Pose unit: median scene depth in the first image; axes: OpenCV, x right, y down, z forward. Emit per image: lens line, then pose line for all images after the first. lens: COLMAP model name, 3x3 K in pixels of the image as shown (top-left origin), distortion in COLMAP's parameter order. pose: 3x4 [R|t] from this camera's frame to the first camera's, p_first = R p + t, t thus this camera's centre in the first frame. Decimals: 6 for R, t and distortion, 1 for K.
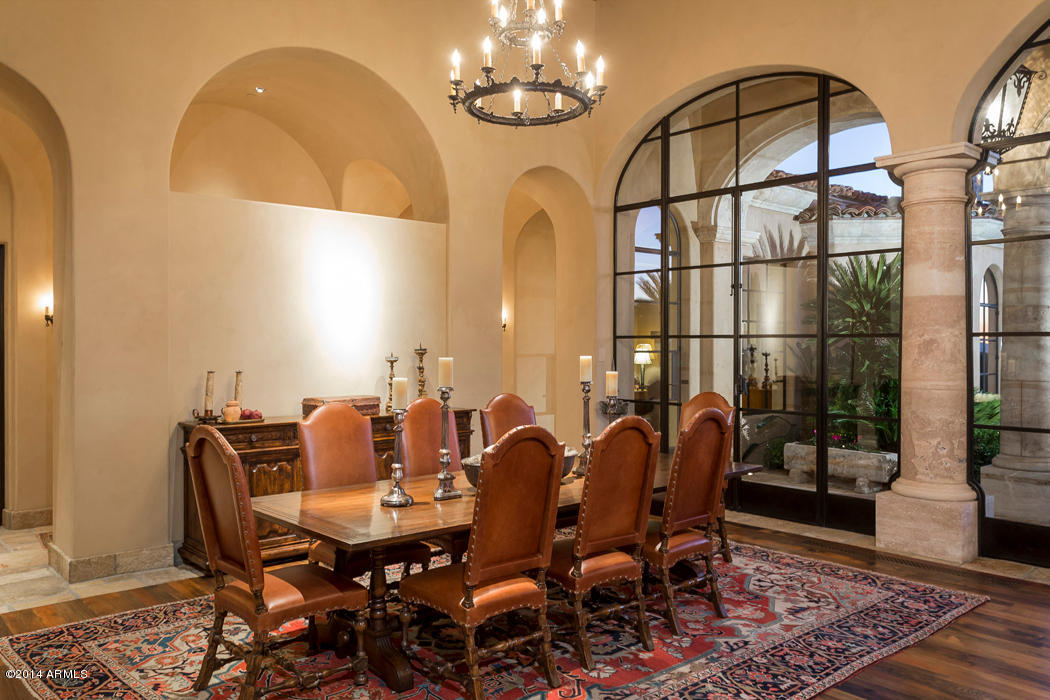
lens RADIAL K [[816.3, 0, 523.6], [0, 816.3, 345.7], [0, 0, 1]] dist [0.009778, 0.010391]
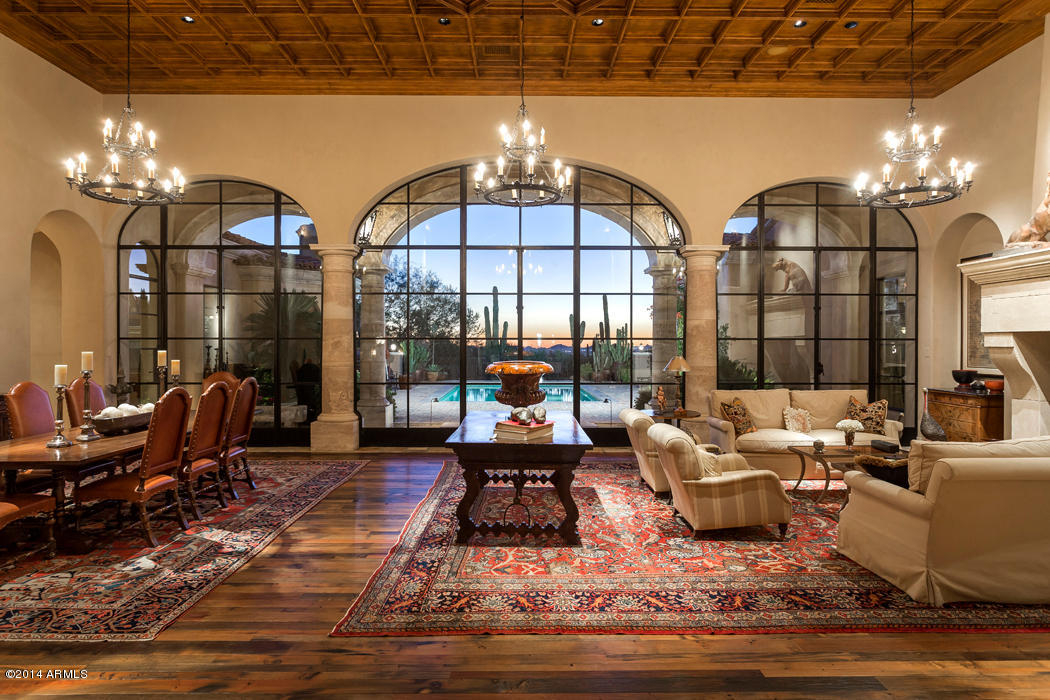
lens RADIAL K [[613.8, 0, 524.6], [0, 613.8, 347.6], [0, 0, 1]] dist [-0.005801, 0.001198]
pose [[0.656359, -0.004250, 0.754436, -0.323502], [0.000548, 0.999987, 0.005156, 0.000606], [-0.754448, -0.002971, 0.656353, -0.309912]]
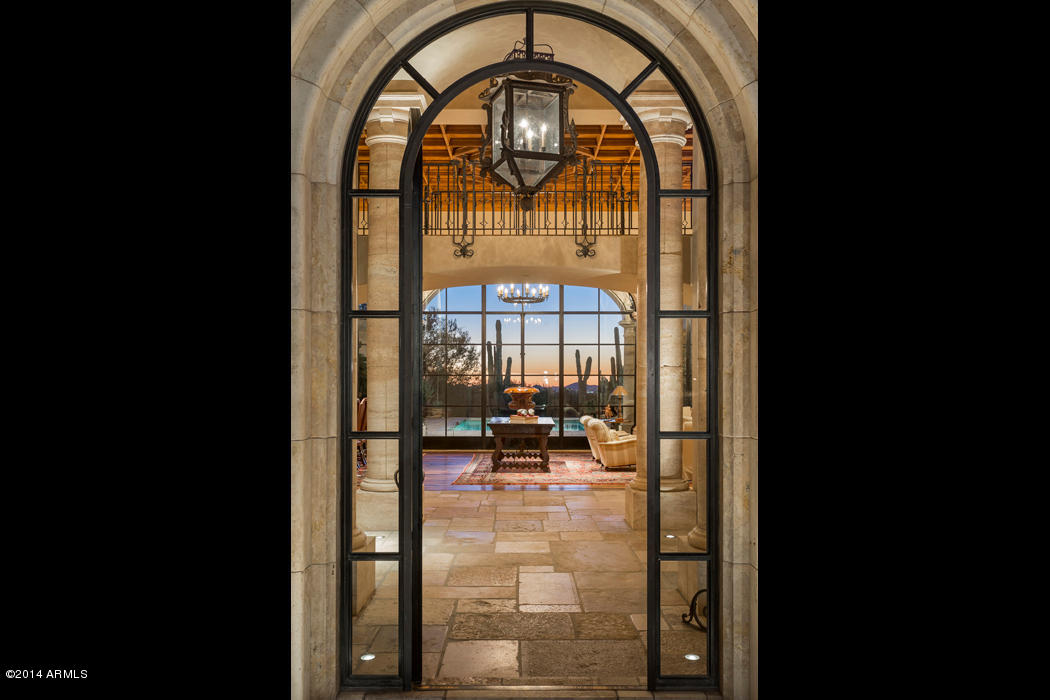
lens RADIAL K [[978.3, 0, 525.4], [0, 978.3, 351.7], [0, 0, 1]] dist [0.001363, 0.000000]
pose [[0.663308, 0.024210, 0.747955, -1.961312], [0.001011, 0.999447, -0.033247, 0.020603], [-0.748346, 0.022809, 0.662916, -1.780749]]
